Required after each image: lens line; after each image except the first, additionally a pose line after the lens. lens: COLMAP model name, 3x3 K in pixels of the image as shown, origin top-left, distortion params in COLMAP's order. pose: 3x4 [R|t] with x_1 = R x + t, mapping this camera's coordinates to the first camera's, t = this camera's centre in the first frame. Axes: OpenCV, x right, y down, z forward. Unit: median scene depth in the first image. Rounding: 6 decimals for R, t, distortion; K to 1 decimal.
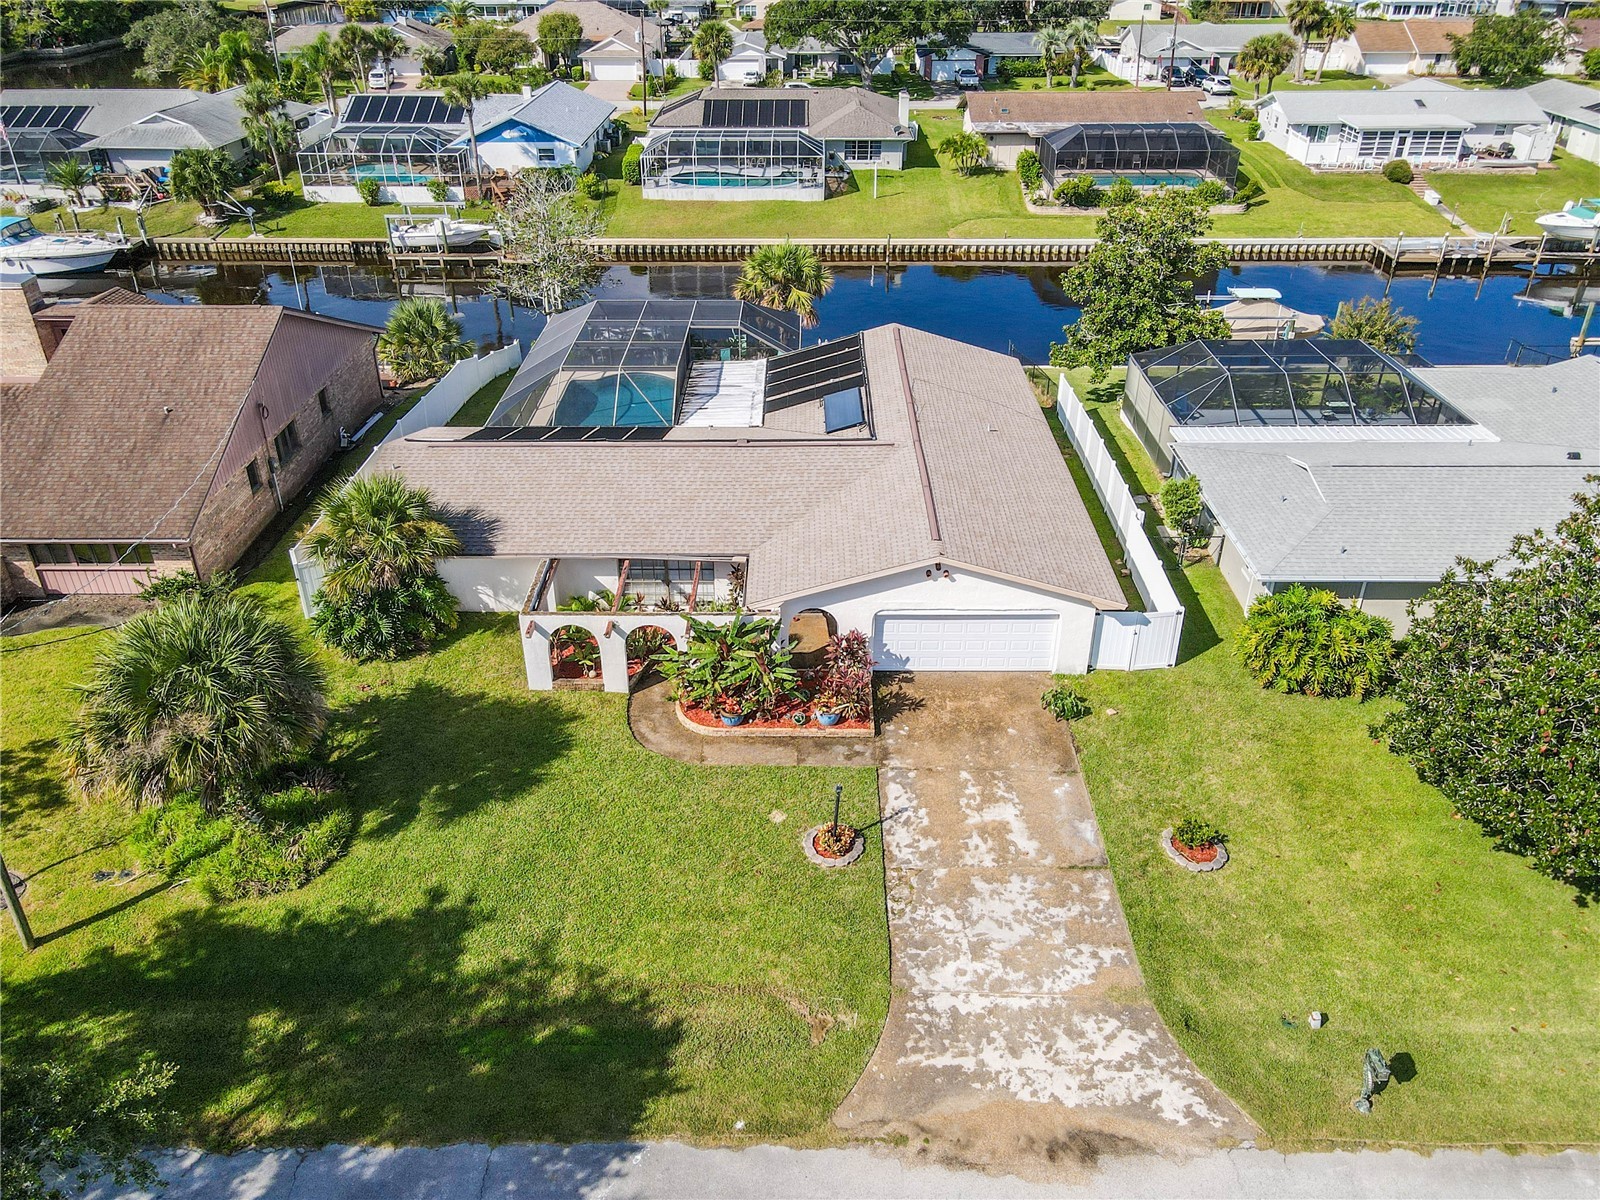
lens RADIAL K [[1185.1, 0, 798.5], [0, 1185.1, 575.2], [0, 0, 1]] dist [-0.002102, 0.032478]
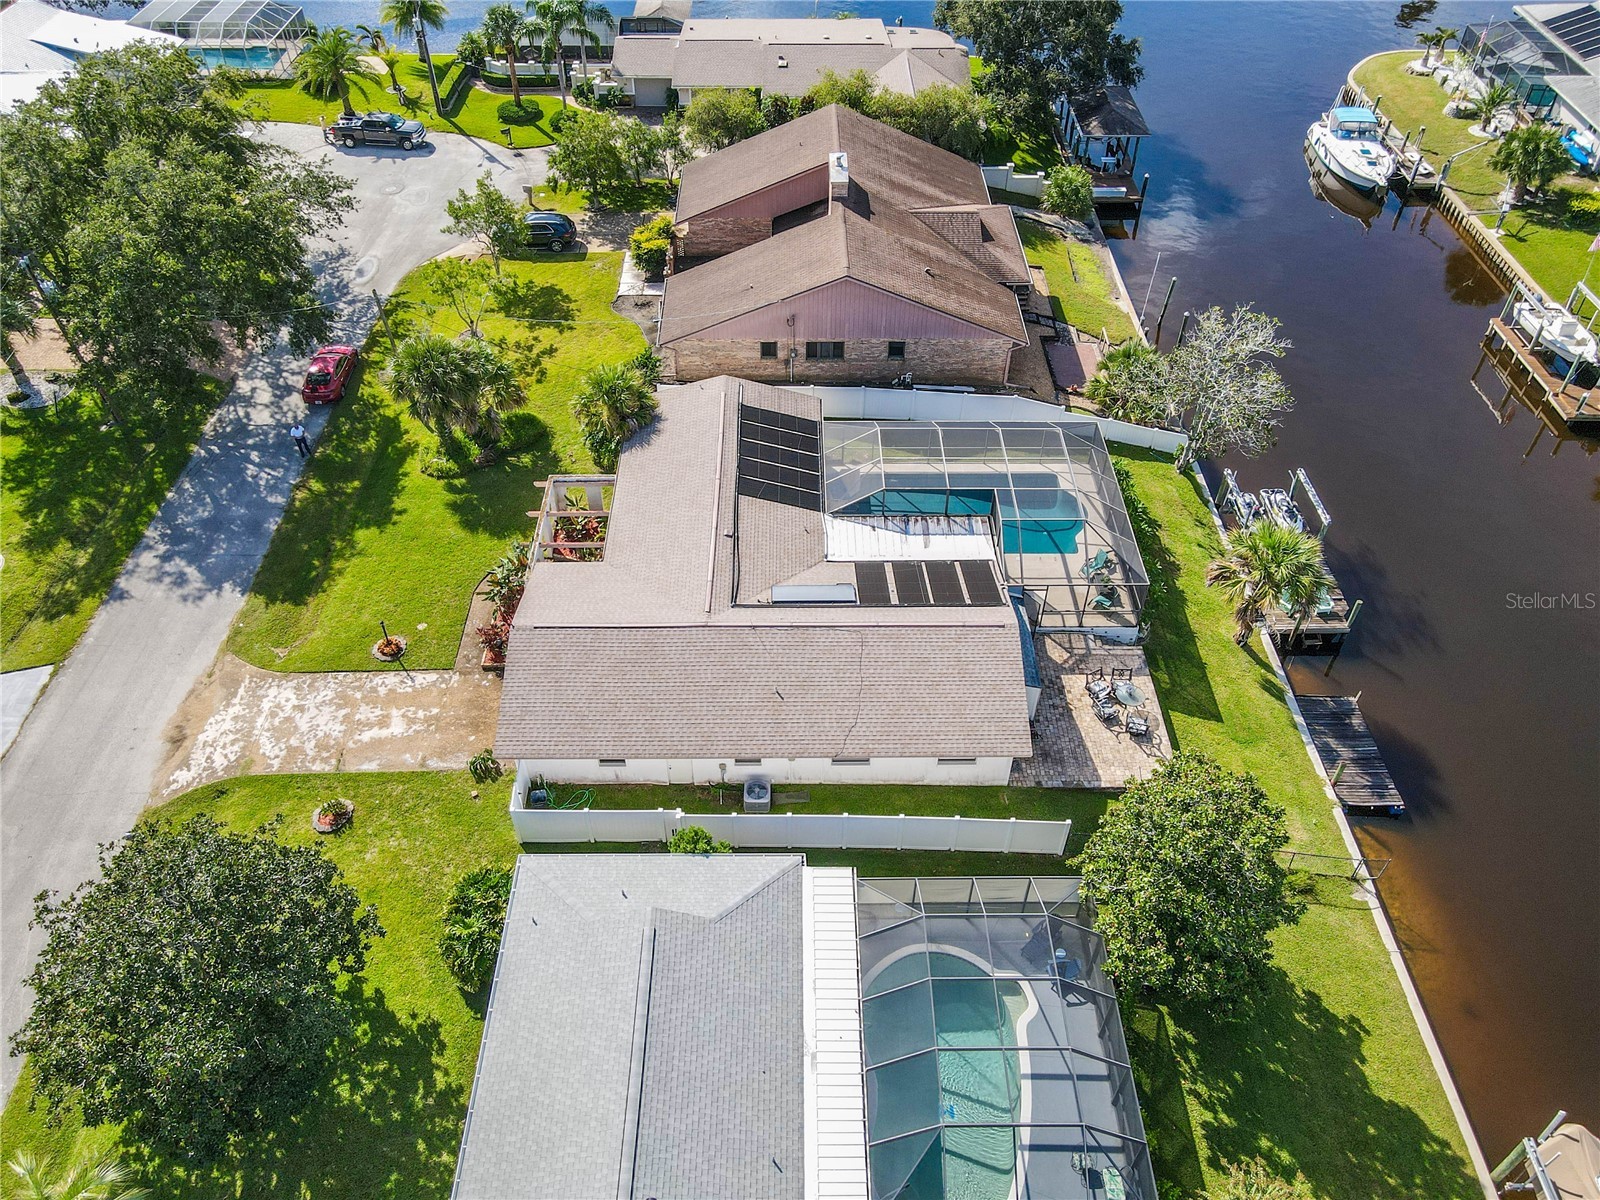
lens RADIAL K [[1185.1, 0, 798.5], [0, 1185.1, 575.2], [0, 0, 1]] dist [-0.002102, 0.032478]
pose [[0.015058, 0.688704, -0.724886, 1.058457], [-0.500827, 0.632665, 0.590683, -1.016200], [0.865416, 0.354148, 0.354449, 0.720065]]
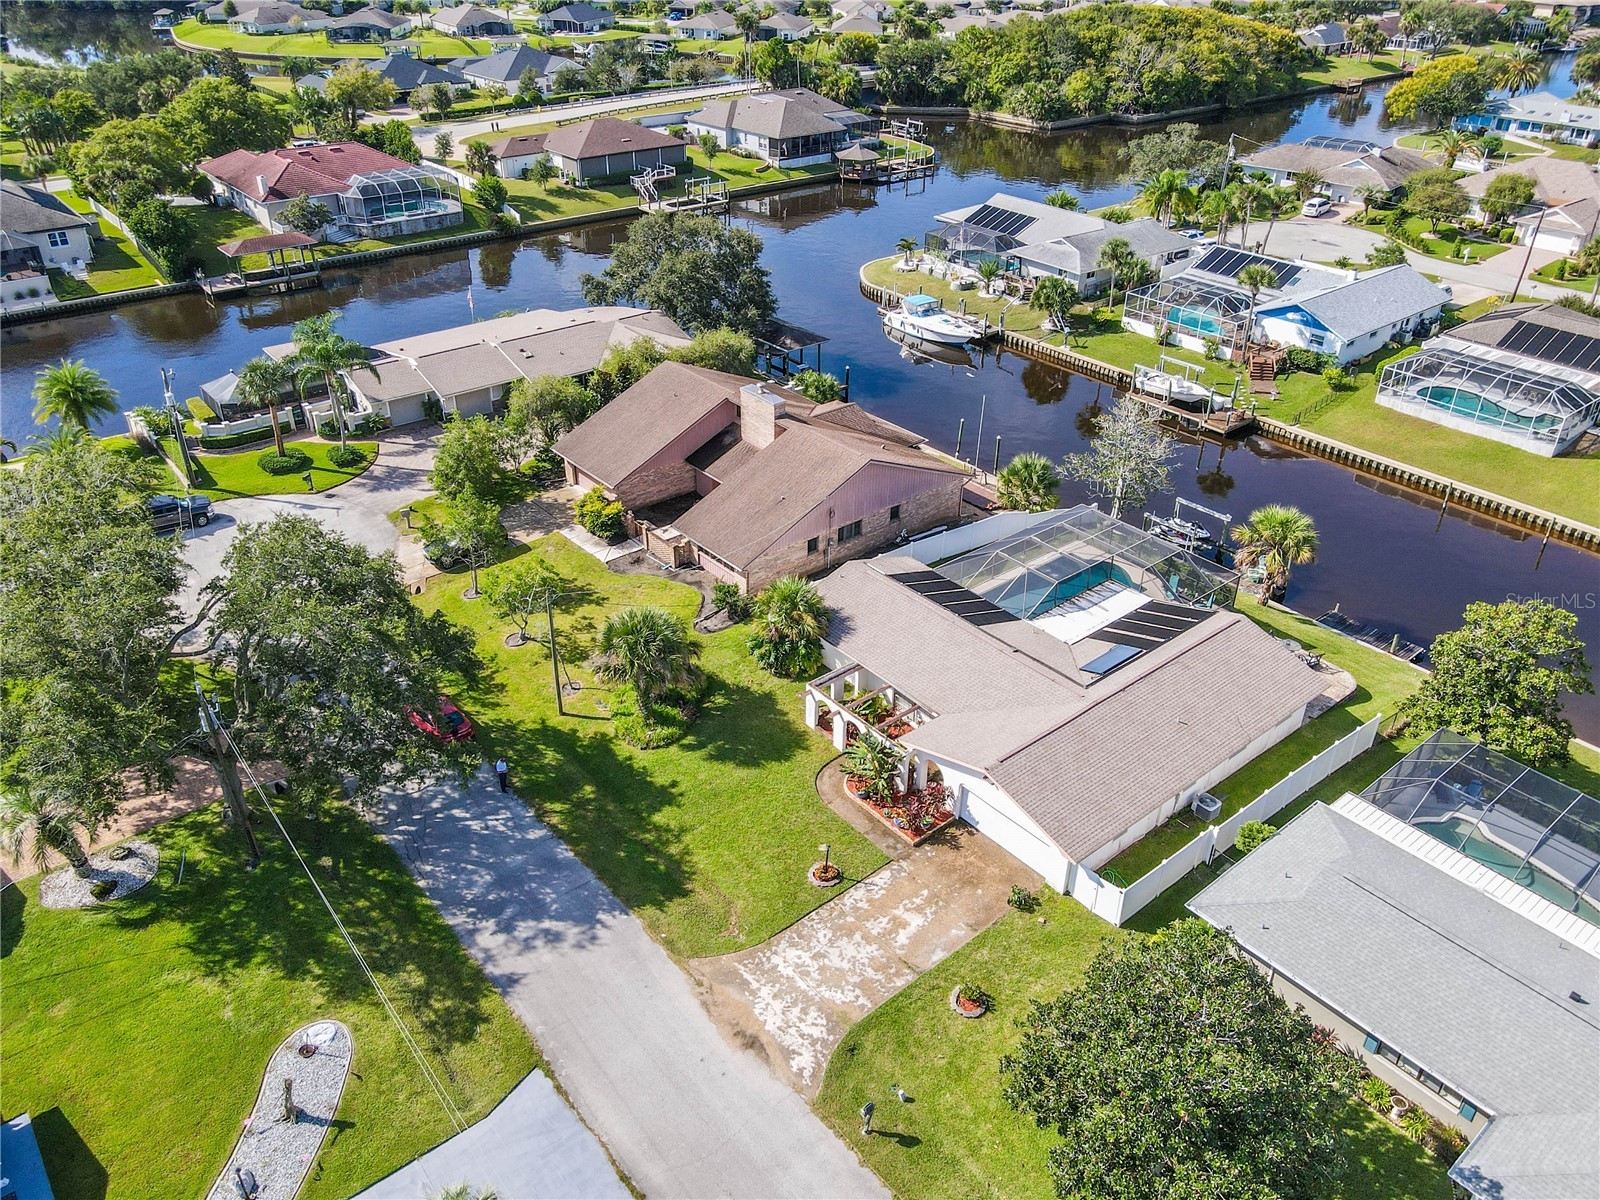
lens RADIAL K [[1171.6, 0, 798.3], [0, 1171.6, 597.5], [0, 0, 1]] dist [-0.006831, 0.037321]
pose [[0.641503, 0.404488, -0.651816, 0.835435], [-0.389656, 0.903728, 0.177323, -0.381582], [0.660789, 0.140231, 0.737355, -0.338173]]
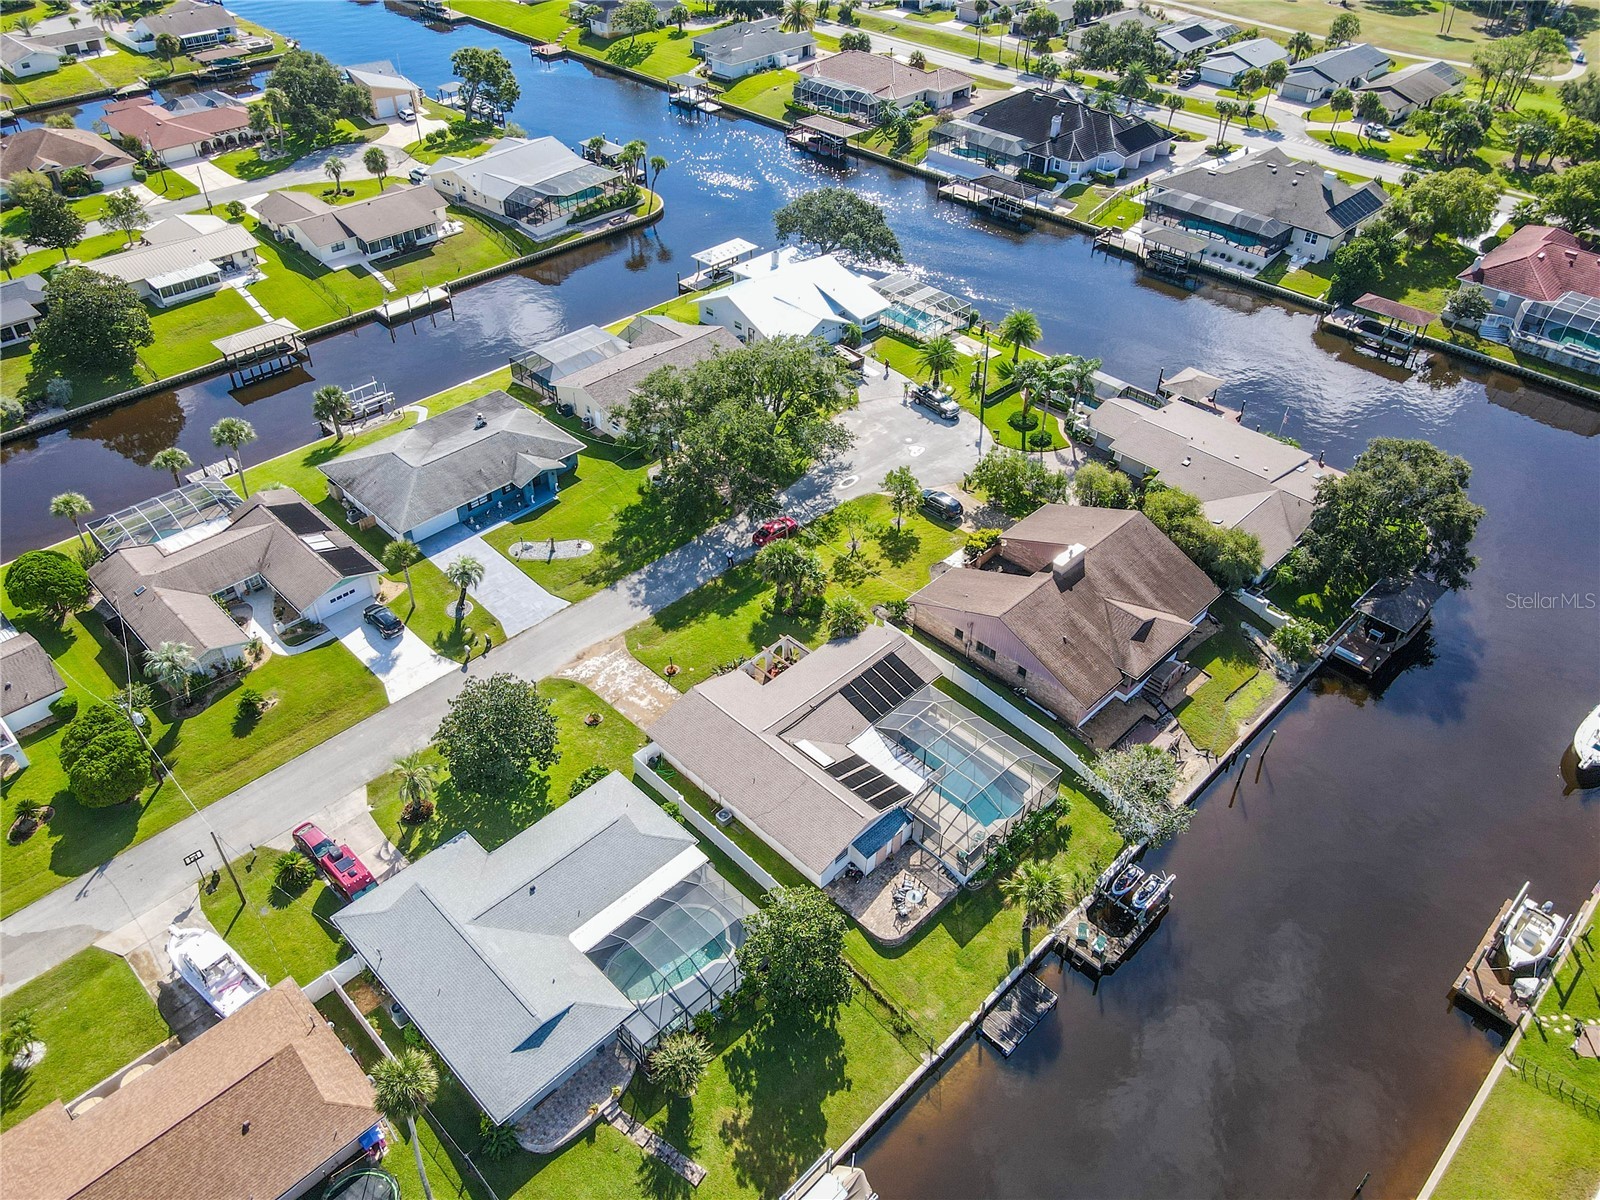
lens RADIAL K [[1183.9, 0, 798.3], [0, 1183.9, 578.1], [0, 0, 1]] dist [-0.011591, 0.052605]
pose [[-0.702101, 0.442098, -0.558215, 1.414519], [-0.360957, 0.454780, 0.814177, -2.558322], [0.613811, 0.773126, -0.159723, 1.348157]]
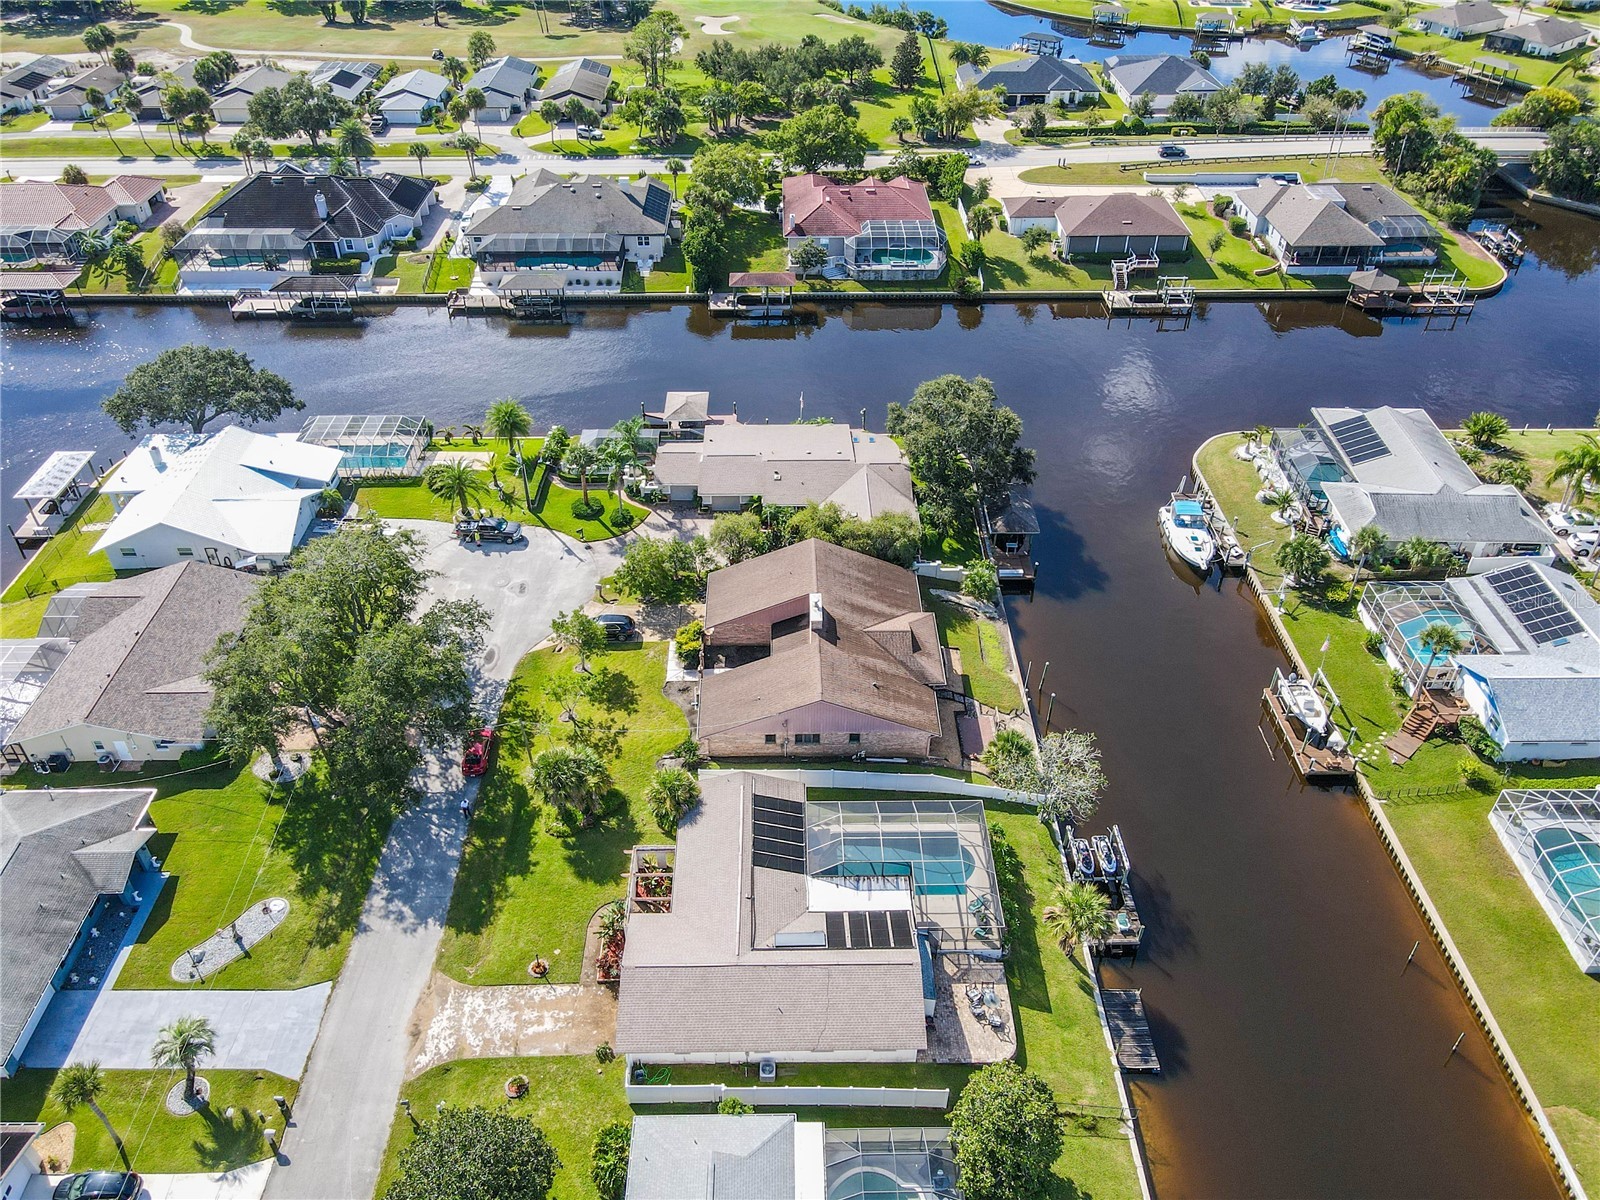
lens RADIAL K [[1185.1, 0, 798.5], [0, 1185.1, 575.2], [0, 0, 1]] dist [-0.002102, 0.032478]
pose [[0.024506, 0.608887, -0.792878, 1.476725], [-0.501948, 0.693390, 0.516971, -1.895506], [0.864551, 0.385314, 0.322622, 0.202037]]
